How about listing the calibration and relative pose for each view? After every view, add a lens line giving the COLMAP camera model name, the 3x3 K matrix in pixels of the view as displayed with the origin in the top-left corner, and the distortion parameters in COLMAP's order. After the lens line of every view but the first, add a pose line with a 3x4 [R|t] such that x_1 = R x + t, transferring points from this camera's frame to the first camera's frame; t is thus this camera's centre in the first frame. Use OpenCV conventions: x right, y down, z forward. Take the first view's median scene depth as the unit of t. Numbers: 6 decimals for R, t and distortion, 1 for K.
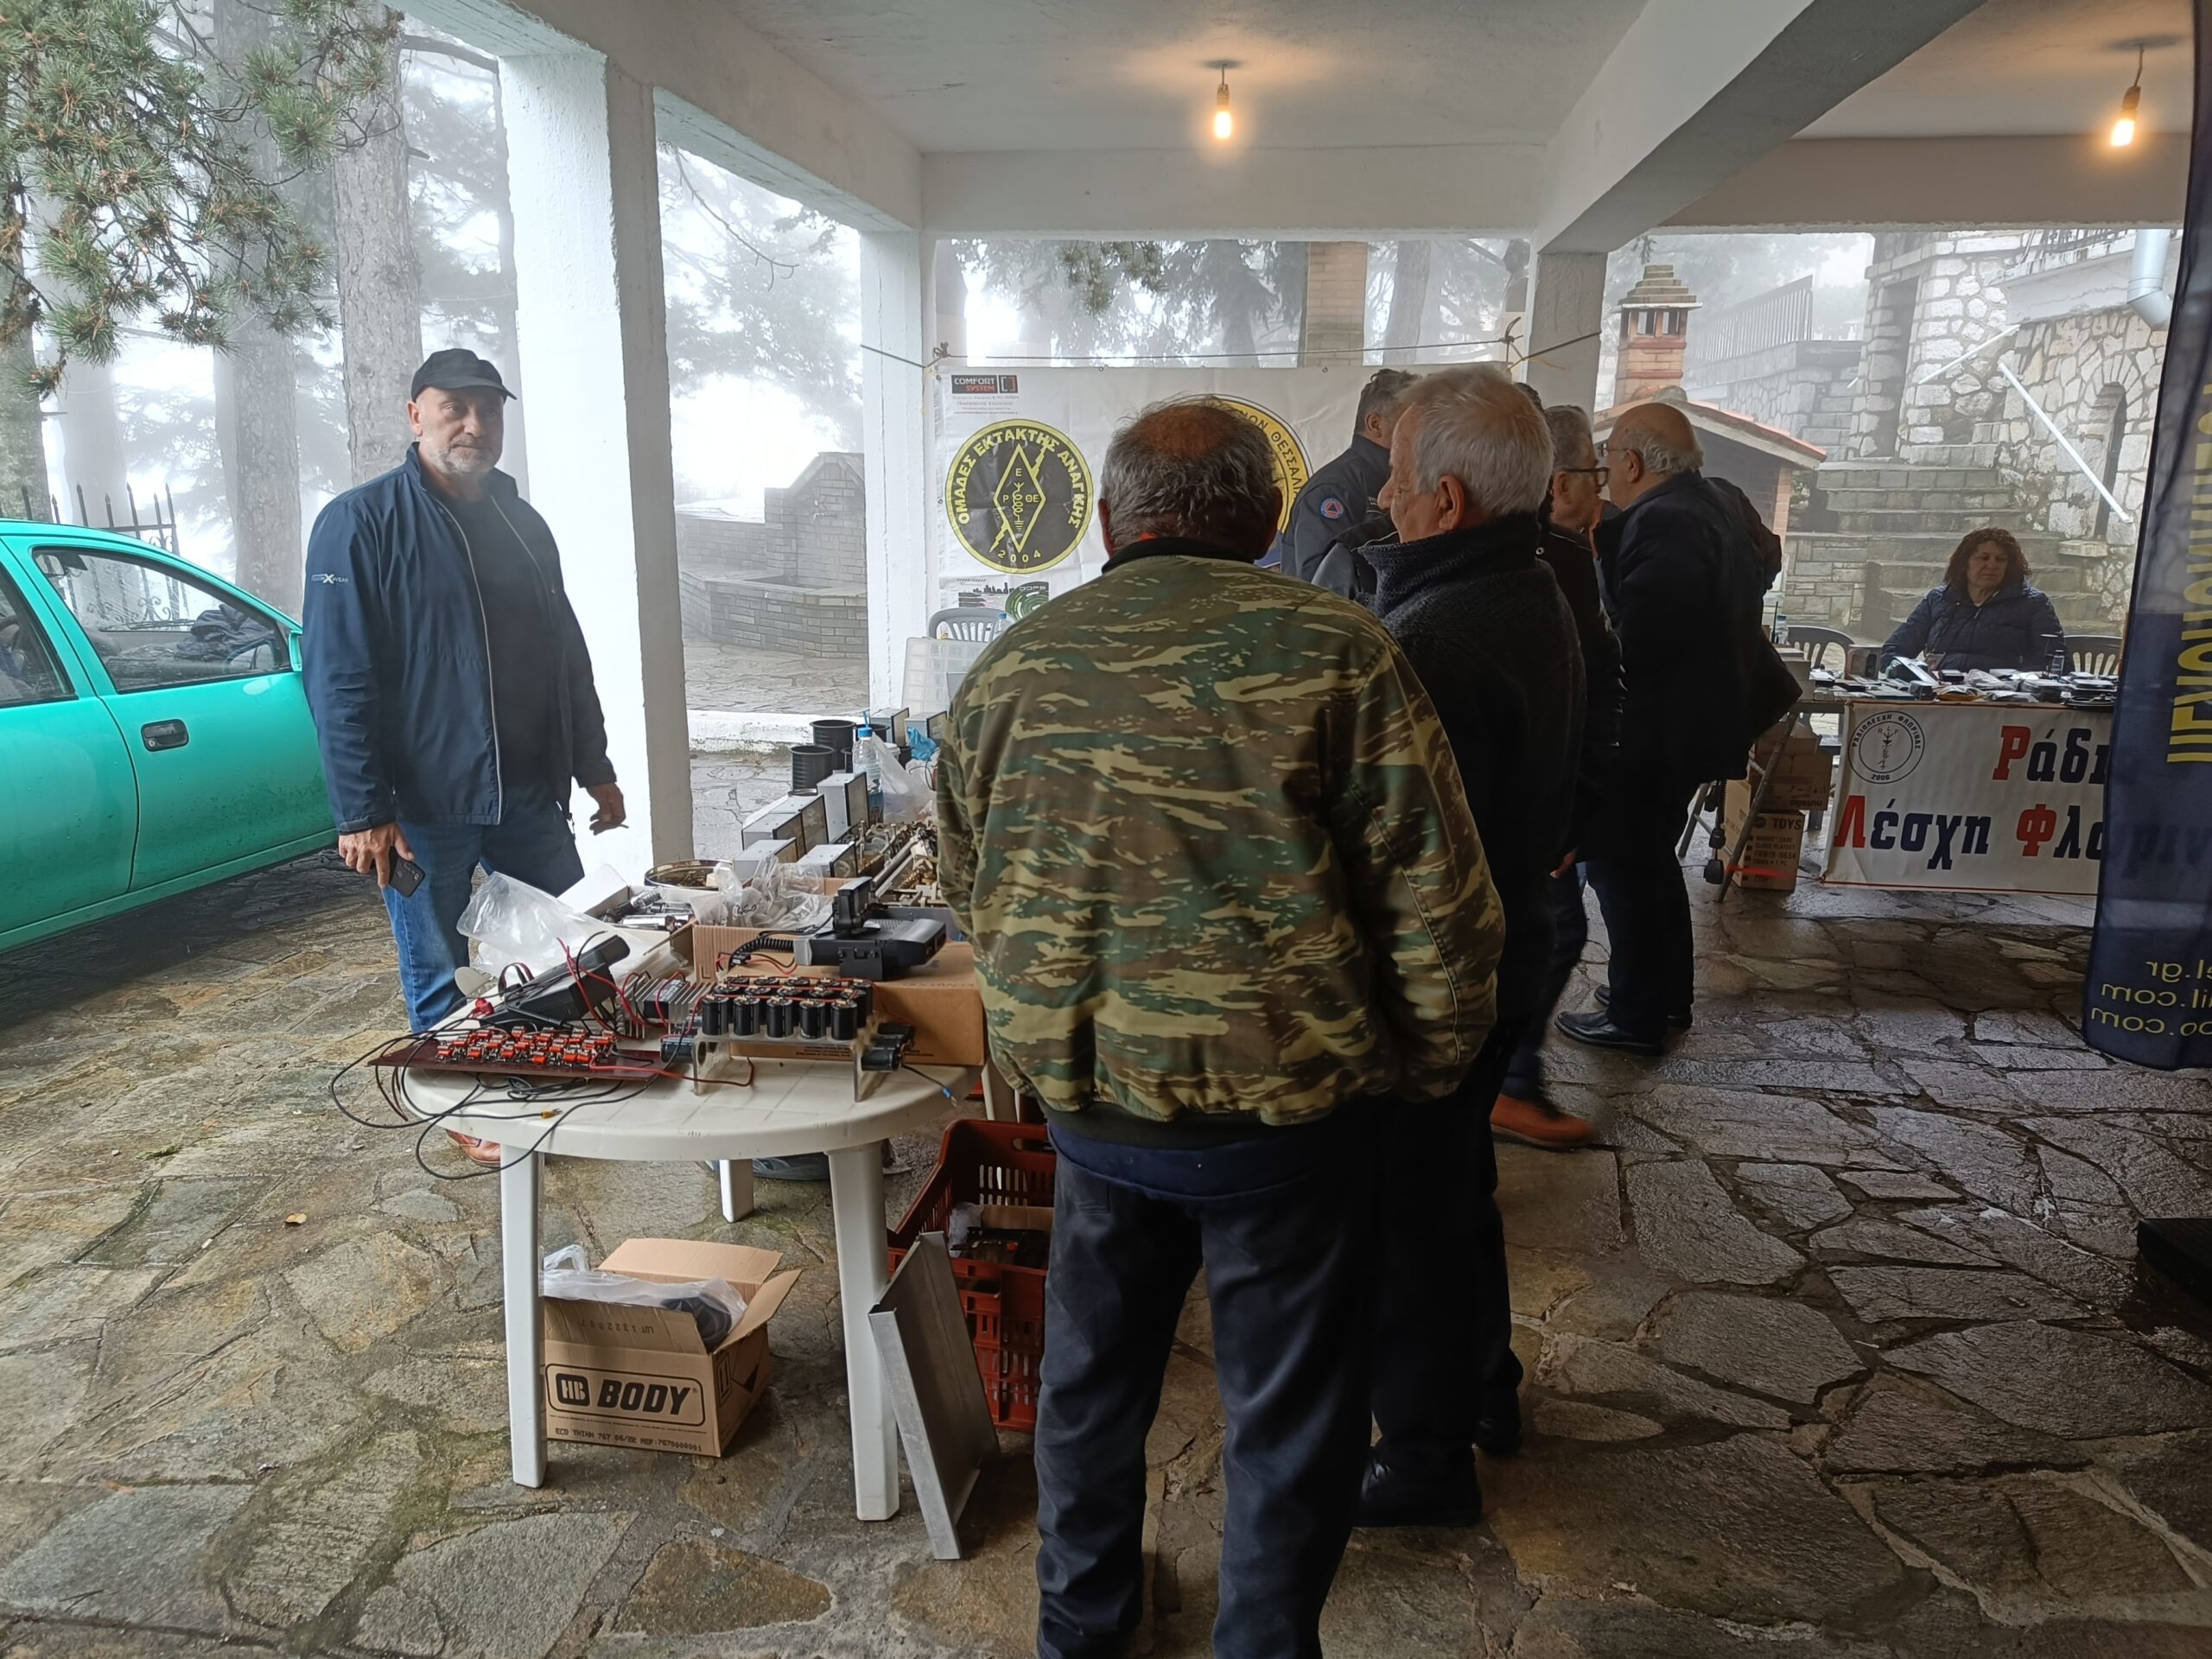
lens RADIAL K [[1527.6, 0, 1087.0], [0, 1527.6, 840.8], [0, 0, 1]] dist [0.014778, 0.002153]
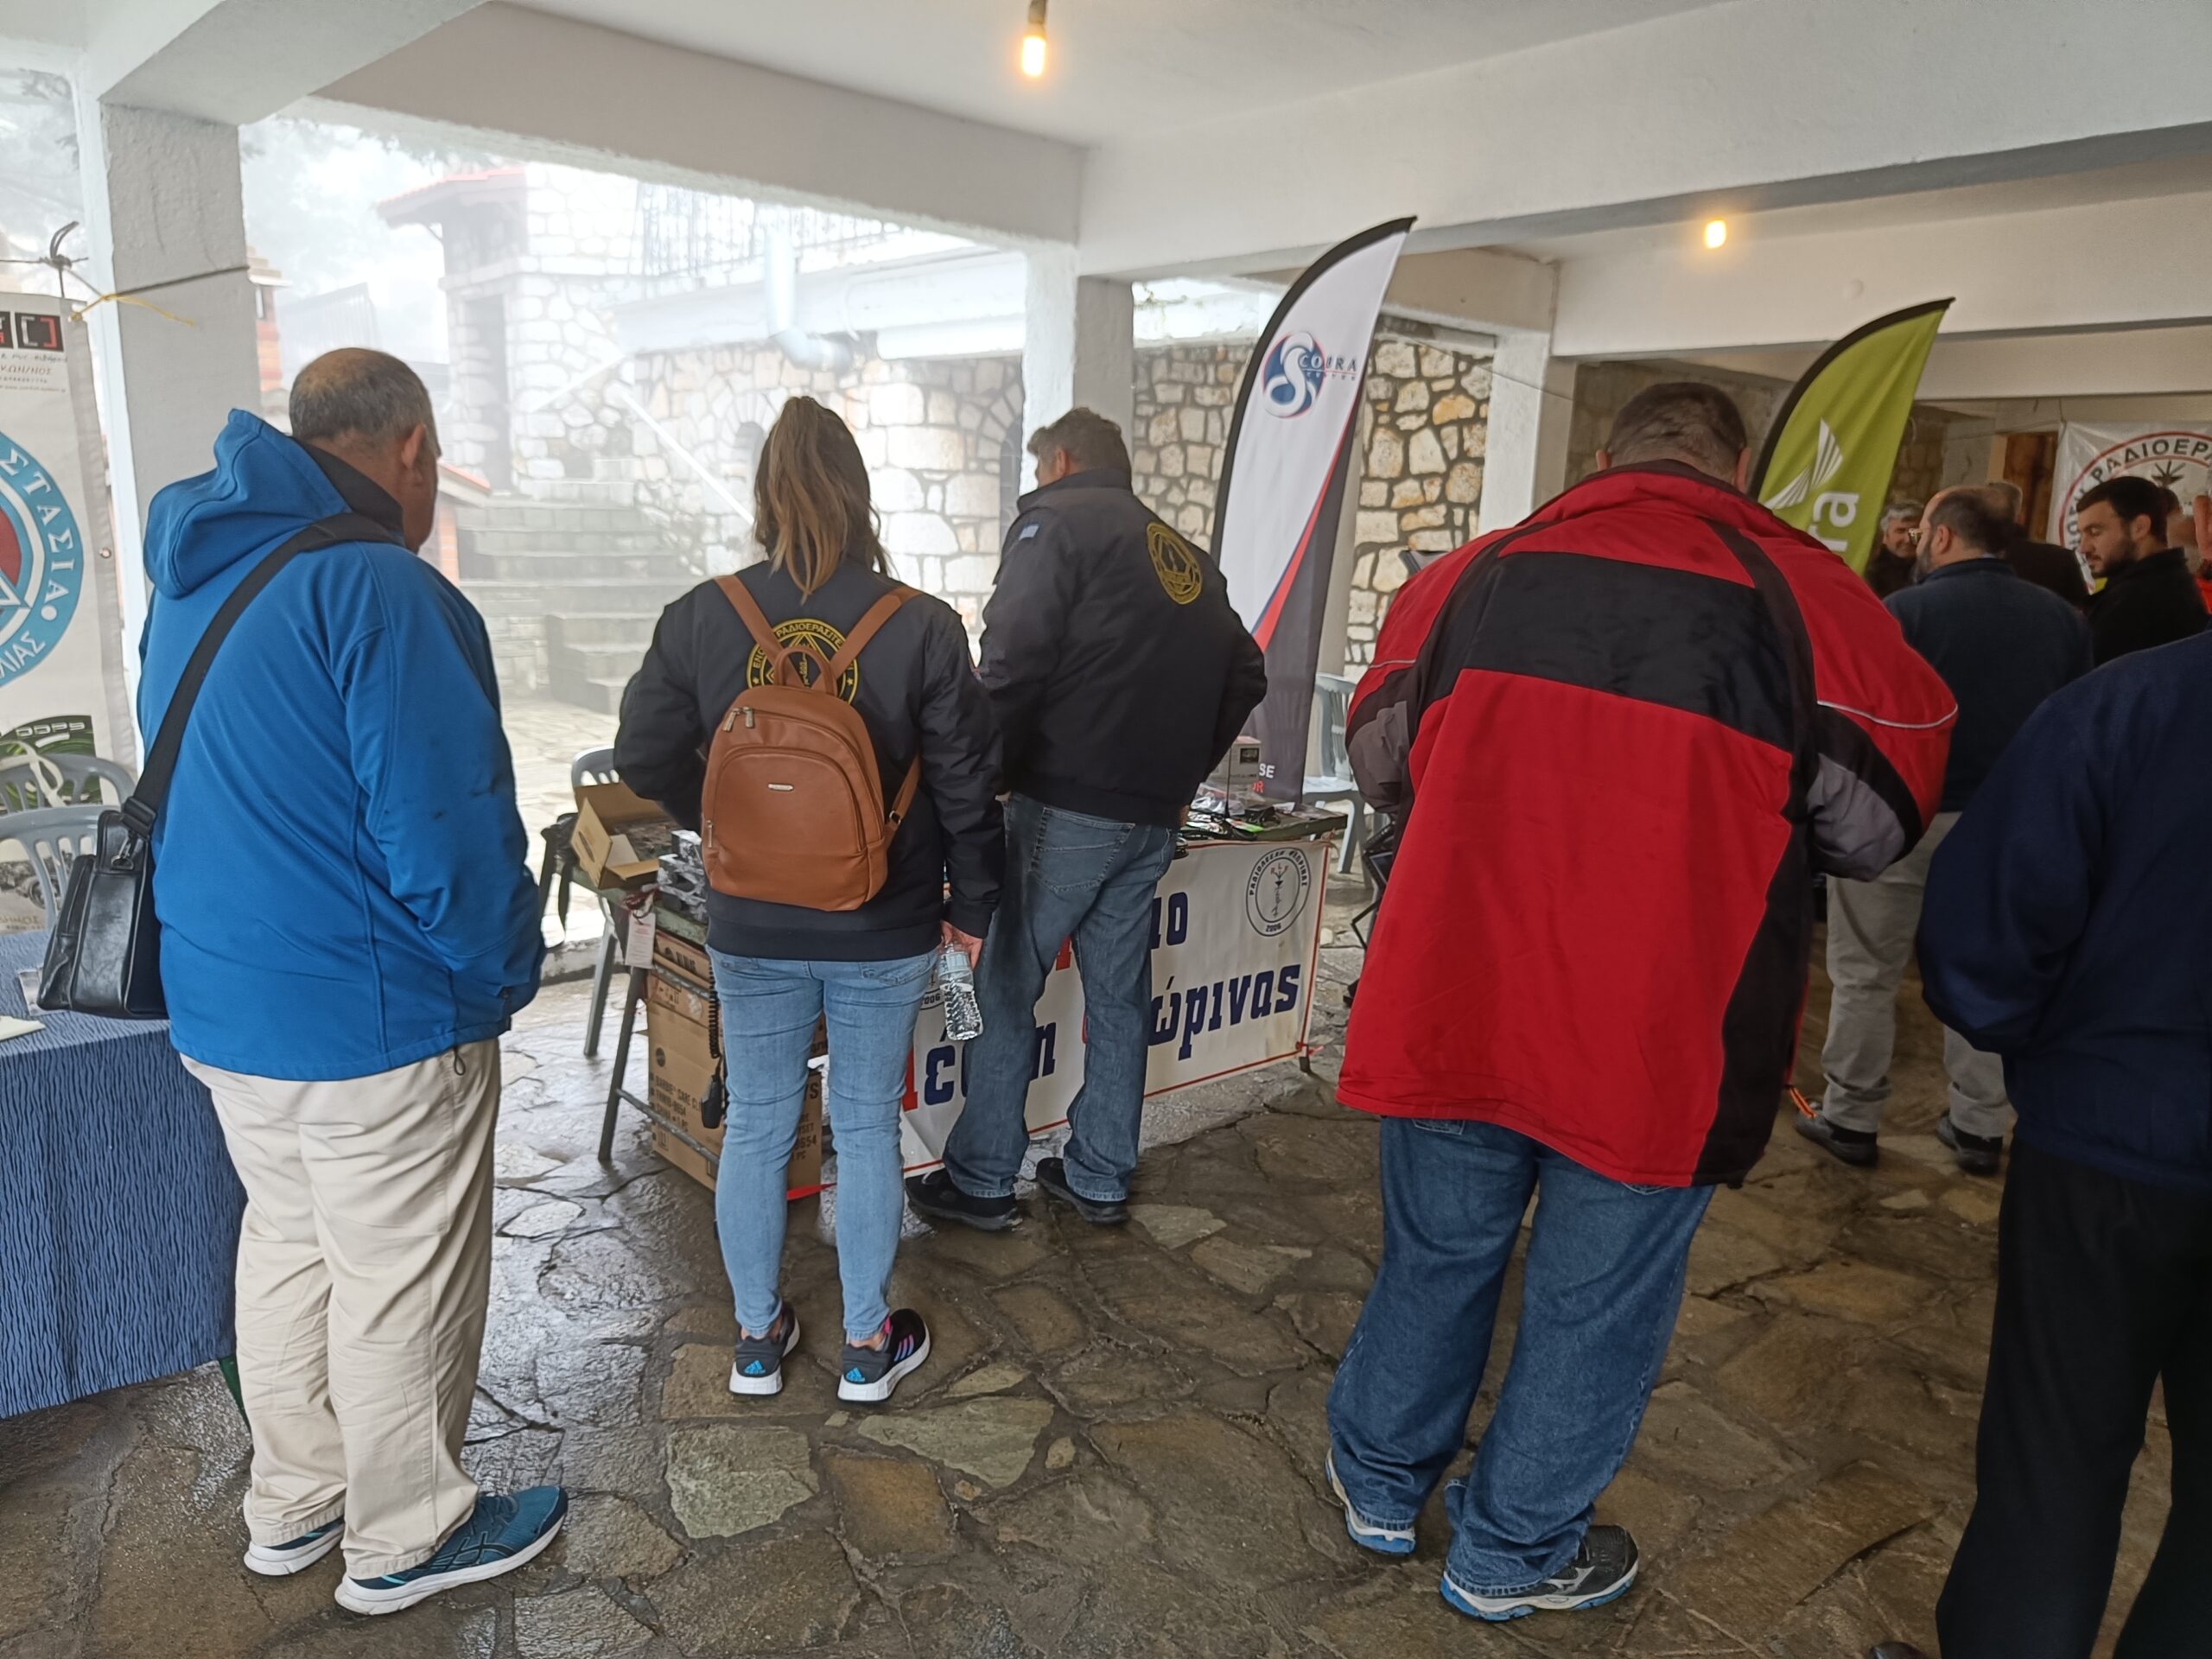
lens RADIAL K [[1542.3, 0, 1090.2], [0, 1542.3, 843.2], [0, 0, 1]] dist [0.002447, 0.004042]
pose [[0.640132, -0.147712, 0.753931, 0.032117], [0.162202, 0.985207, 0.055304, -0.045529], [-0.750947, 0.086887, 0.654622, 0.185861]]
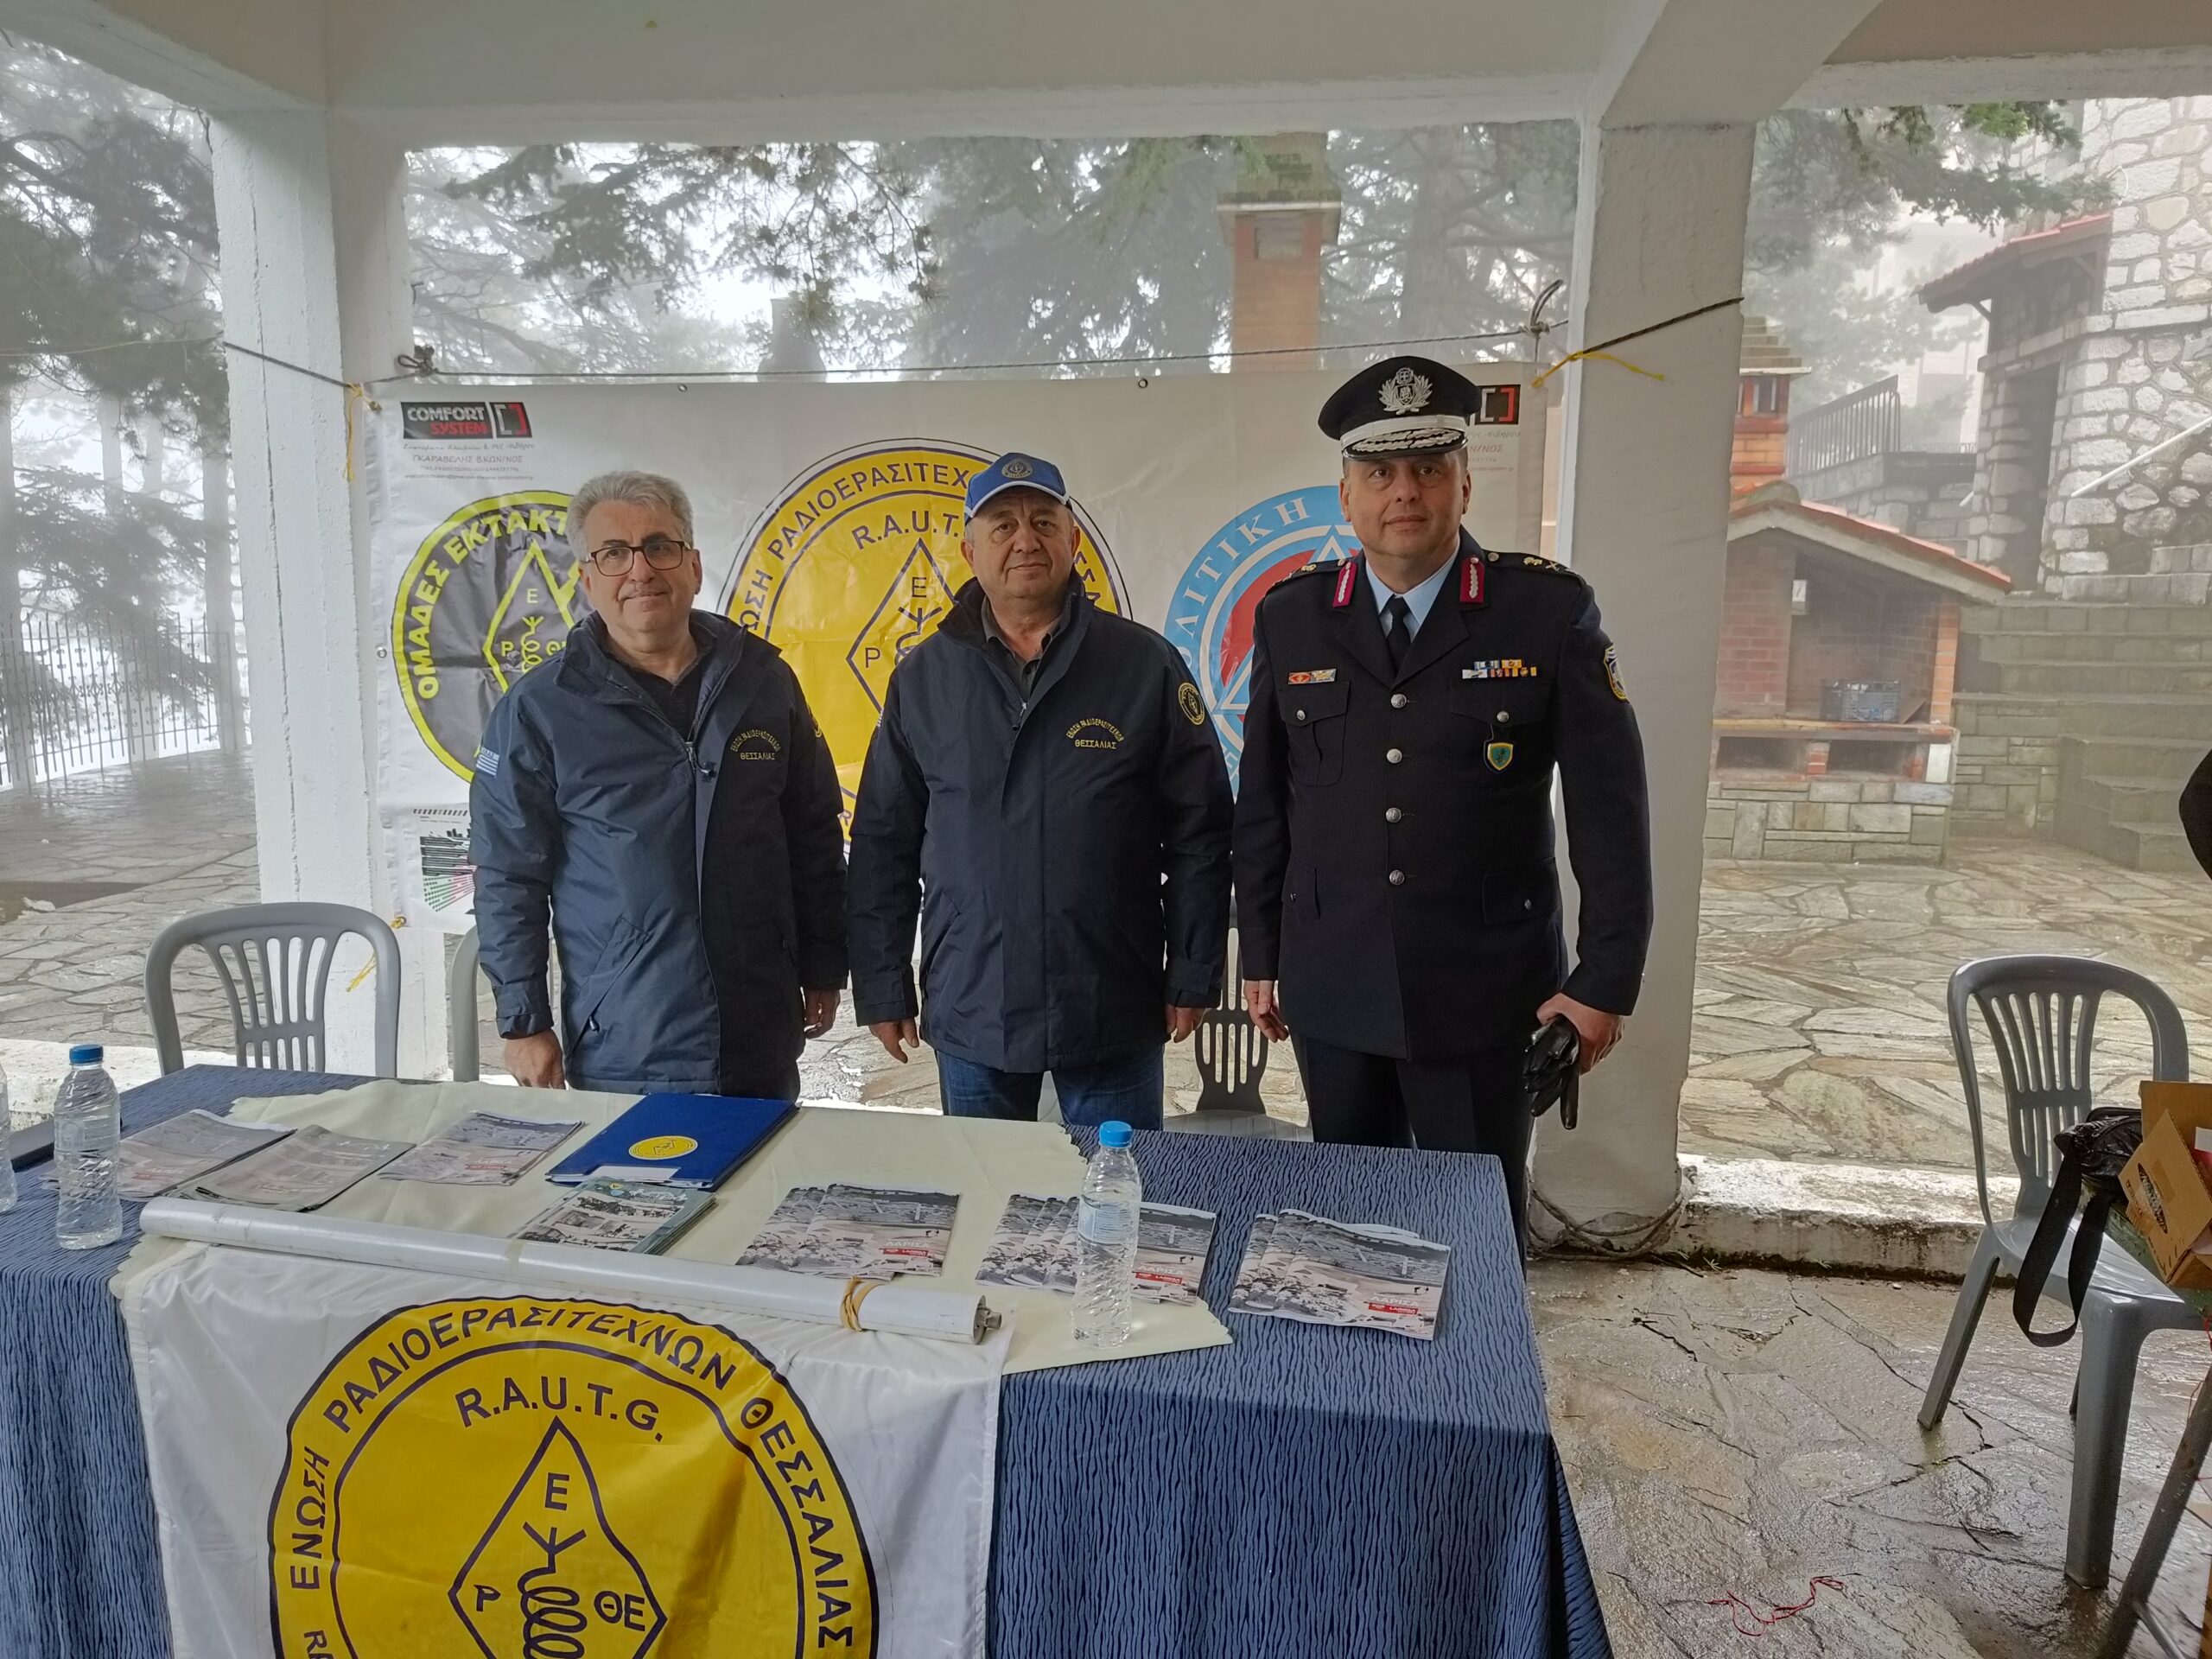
lens RADIAL K [[1530.7, 0, 1095.9], [0, 1530.7, 822.9], [0, 0, 1]] dist [0.010202, 0.003795]
pose [[0.999913, 0.006382, -0.011527, 0.069336], [-0.007464, 0.995312, -0.096432, -0.060921], [0.010857, 0.096510, 0.995273, 0.258216]]
